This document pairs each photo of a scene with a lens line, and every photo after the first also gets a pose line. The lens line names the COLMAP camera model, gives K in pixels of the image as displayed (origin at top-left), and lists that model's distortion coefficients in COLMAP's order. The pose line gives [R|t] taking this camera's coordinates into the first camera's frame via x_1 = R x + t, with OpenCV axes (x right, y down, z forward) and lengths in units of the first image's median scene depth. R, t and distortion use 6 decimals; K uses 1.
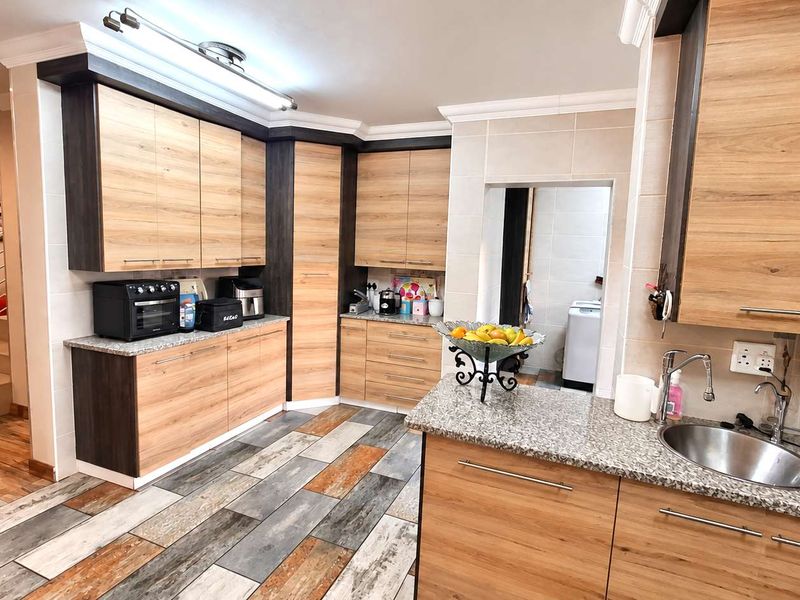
lens RADIAL K [[425.3, 0, 396.2], [0, 425.3, 292.5], [0, 0, 1]] dist [-0.001152, -0.000420]
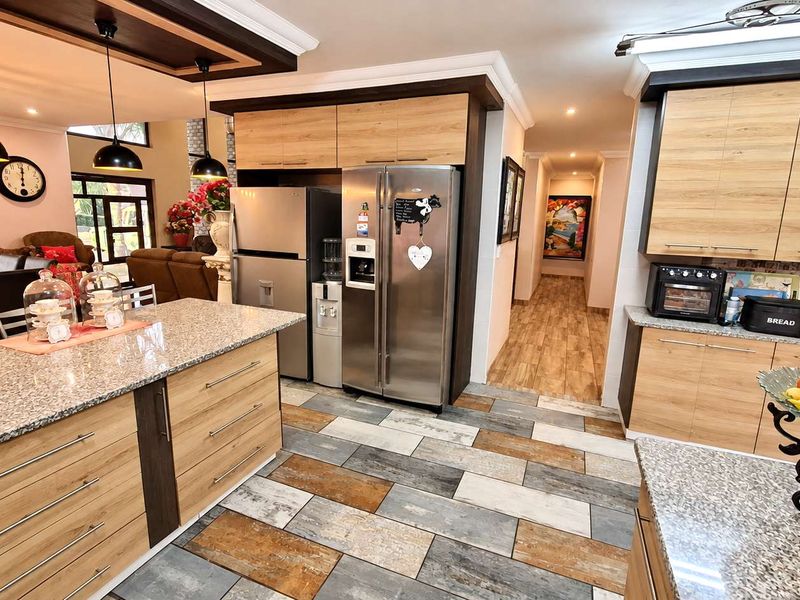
lens RADIAL K [[425.3, 0, 396.2], [0, 425.3, 292.5], [0, 0, 1]] dist [-0.001152, -0.000420]
pose [[-0.003092, 0.159850, -0.987136, 0.462253], [-0.133002, 0.978305, 0.158837, -0.033465], [0.991111, 0.131782, 0.018235, 0.271549]]
